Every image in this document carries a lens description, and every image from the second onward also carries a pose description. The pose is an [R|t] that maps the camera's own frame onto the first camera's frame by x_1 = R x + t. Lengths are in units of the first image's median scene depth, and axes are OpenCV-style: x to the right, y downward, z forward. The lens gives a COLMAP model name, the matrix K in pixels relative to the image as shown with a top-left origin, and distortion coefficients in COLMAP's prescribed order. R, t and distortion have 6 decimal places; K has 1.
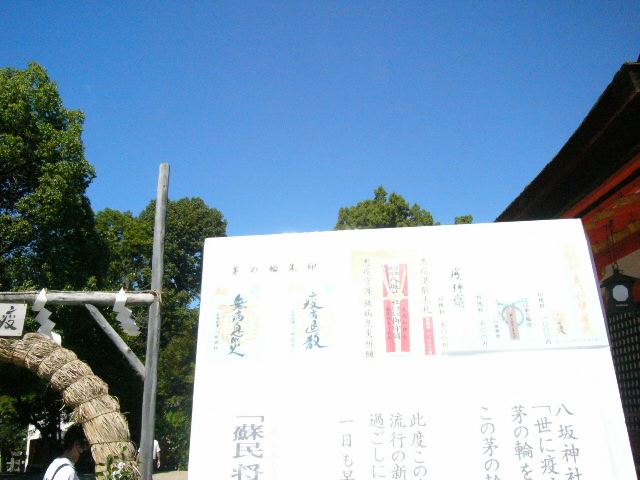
lens RADIAL K [[719.4, 0, 320.0], [0, 719.4, 240.0], [0, 0, 1]] dist [-0.023075, -0.009806]
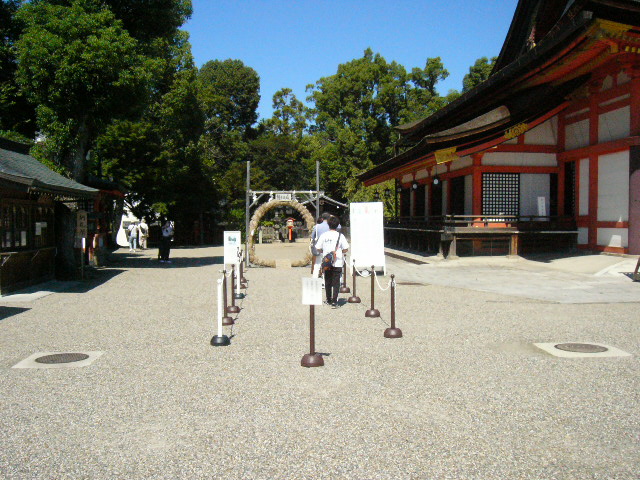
lens RADIAL K [[719.4, 0, 320.0], [0, 719.4, 240.0], [0, 0, 1]] dist [-0.023075, -0.009806]
pose [[0.999825, -0.003359, 0.018392, -0.042923], [-0.001987, 0.959066, 0.283177, -0.135267], [-0.018590, -0.283164, 0.958891, -0.511693]]
